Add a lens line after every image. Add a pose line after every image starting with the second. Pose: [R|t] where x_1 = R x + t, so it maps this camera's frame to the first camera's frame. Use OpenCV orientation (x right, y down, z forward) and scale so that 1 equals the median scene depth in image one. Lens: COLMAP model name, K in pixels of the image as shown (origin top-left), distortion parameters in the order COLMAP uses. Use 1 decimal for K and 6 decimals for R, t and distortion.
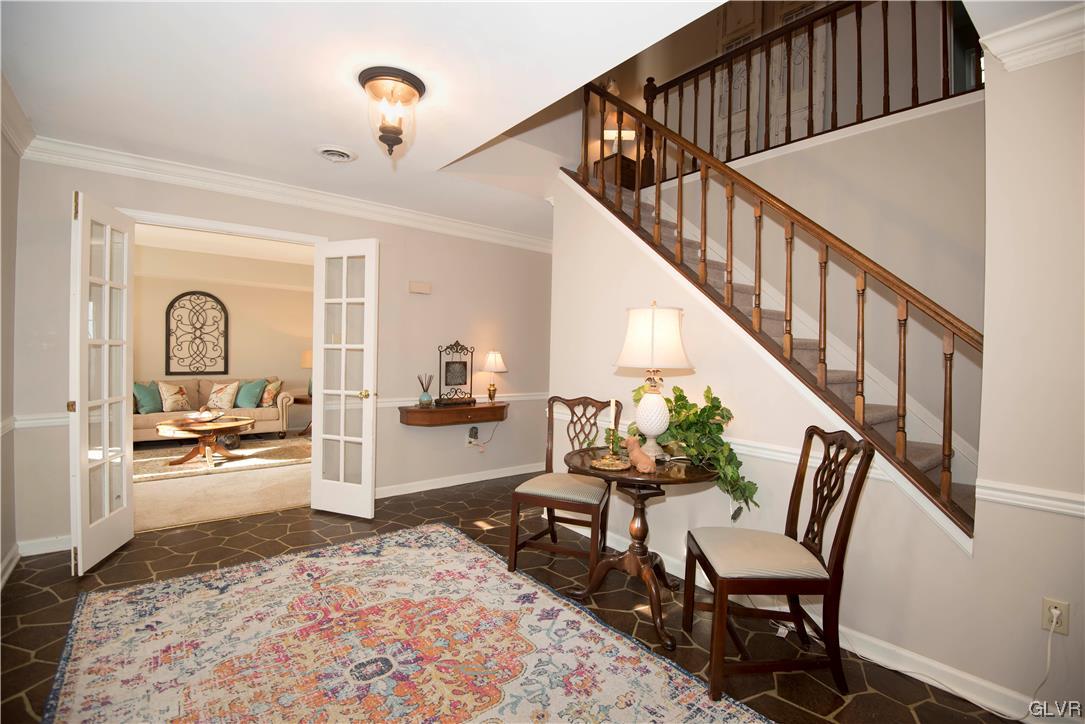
lens RADIAL K [[494.1, 0, 541.1], [0, 494.1, 359.2], [0, 0, 1]] dist [-0.032319, -0.003062]
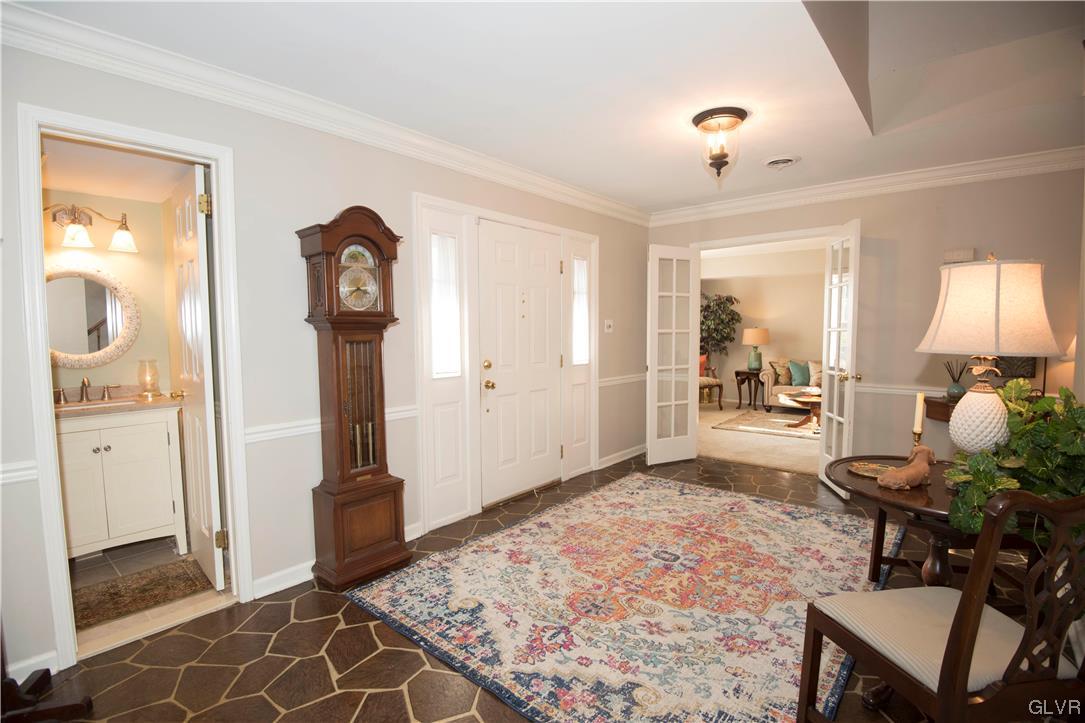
lens RADIAL K [[494.1, 0, 539.1], [0, 494.1, 365.6], [0, 0, 1]] dist [-0.032319, -0.003062]
pose [[0.185108, 0.047889, -0.981551, 0.791987], [-0.004068, 0.998841, 0.047965, 0.004455], [0.982710, -0.004886, 0.185088, 0.293803]]
